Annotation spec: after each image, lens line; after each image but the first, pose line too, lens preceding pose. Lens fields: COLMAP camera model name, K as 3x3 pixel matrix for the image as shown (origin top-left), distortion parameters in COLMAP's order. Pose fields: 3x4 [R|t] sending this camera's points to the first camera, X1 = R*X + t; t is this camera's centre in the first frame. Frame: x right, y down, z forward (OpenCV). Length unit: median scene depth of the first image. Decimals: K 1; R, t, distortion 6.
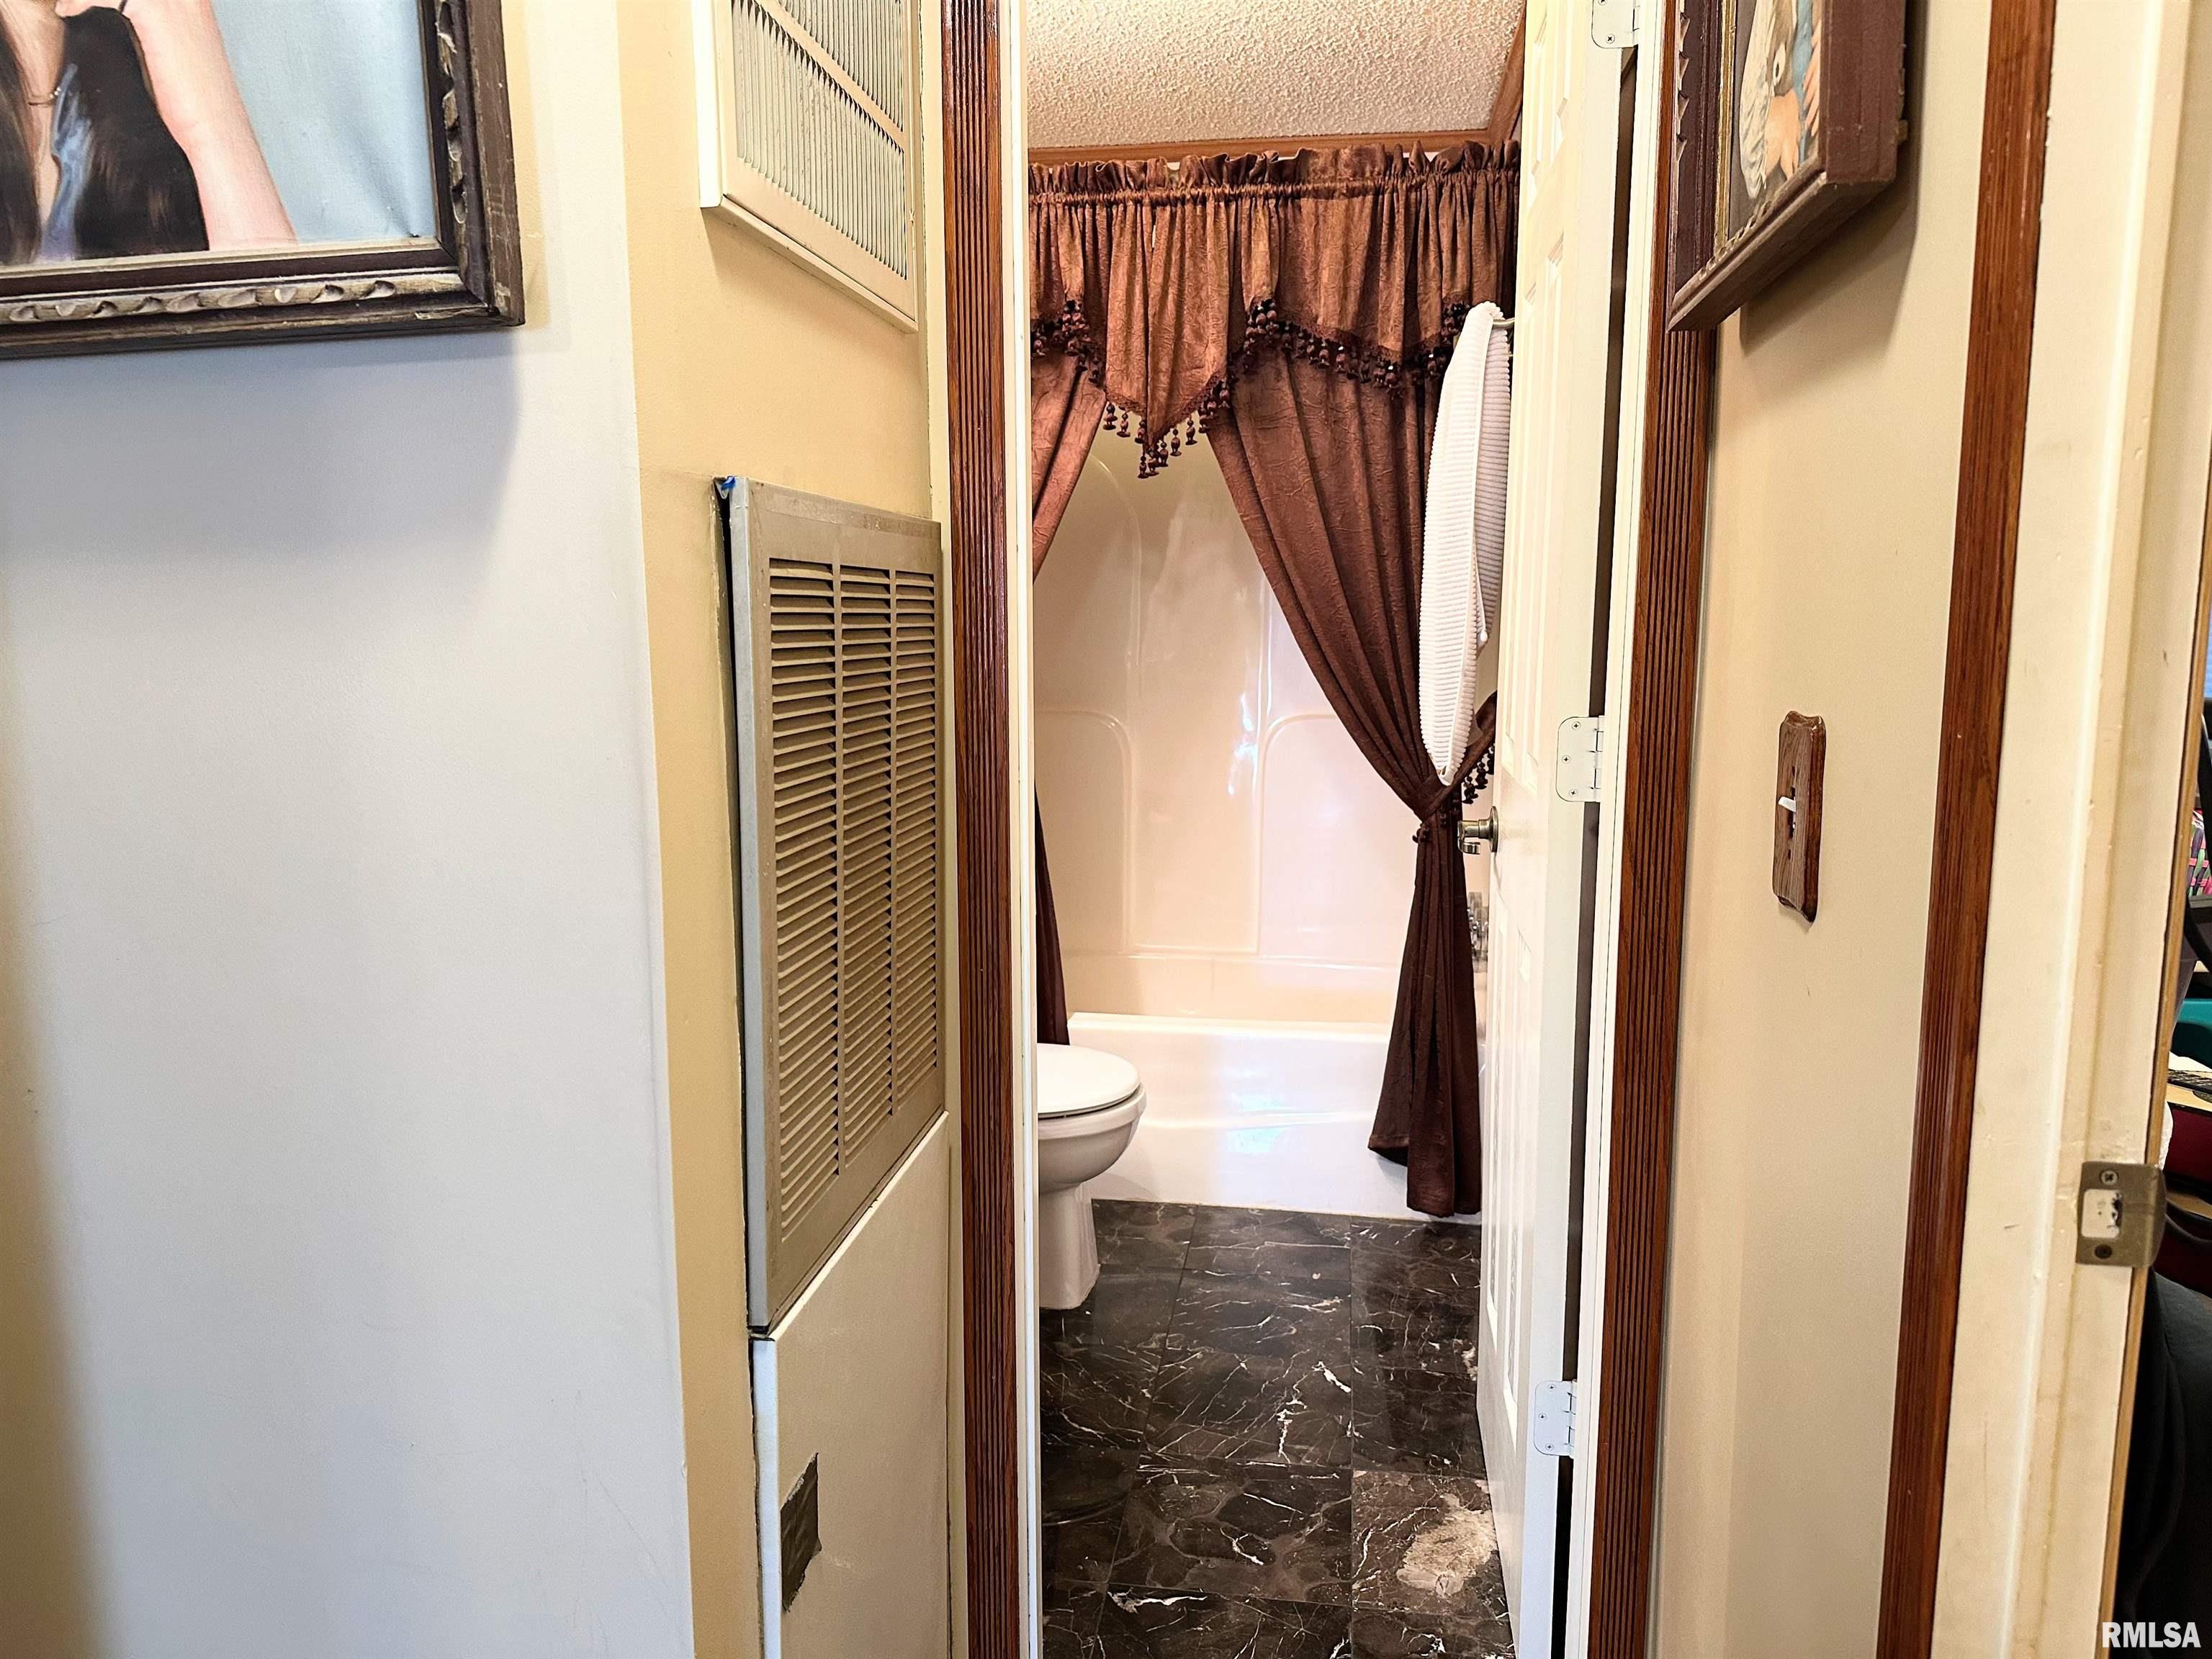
lens RADIAL K [[1541.8, 0, 1107.4], [0, 1541.8, 844.6], [0, 0, 1]] dist [0.134975, -0.283229]
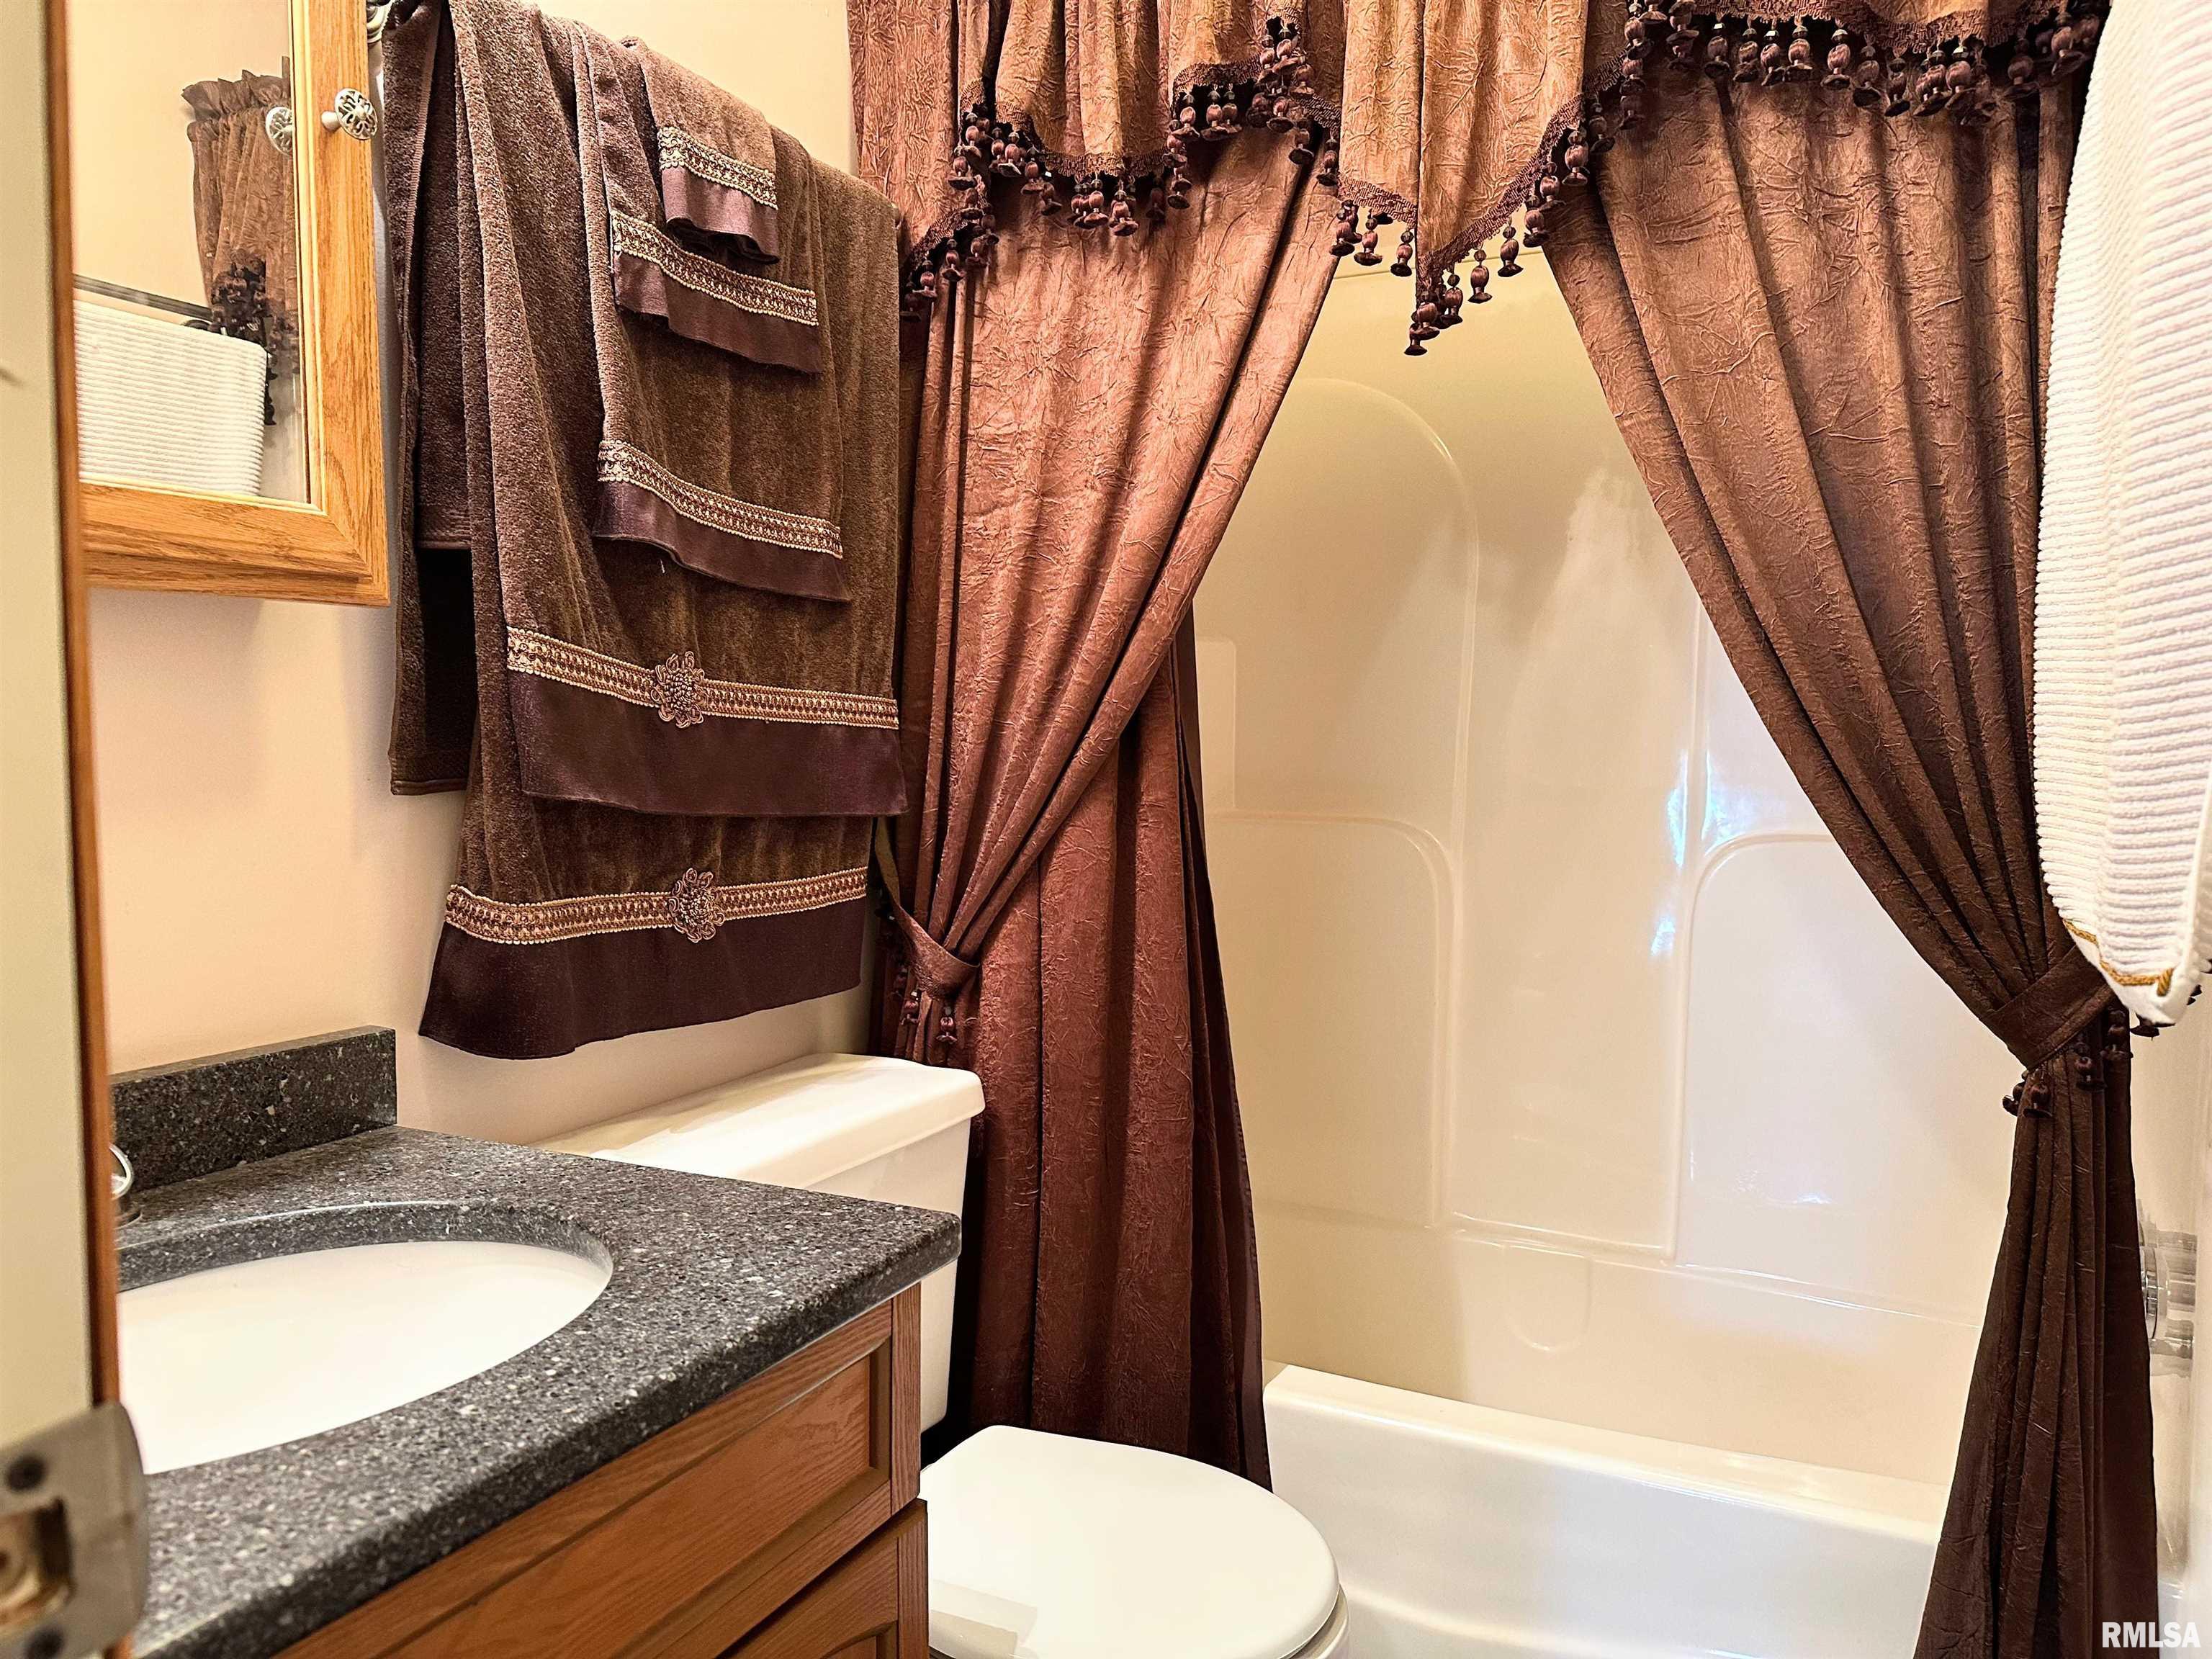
lens RADIAL K [[1535.2, 0, 1106.0], [0, 1535.2, 829.5], [0, 0, 1]] dist [-0.001489, -0.007030]
pose [[0.951933, 0.030614, -0.304772, 0.084646], [-0.061276, 0.993913, -0.091552, -0.027522], [0.300114, 0.105826, 0.948015, 0.506422]]
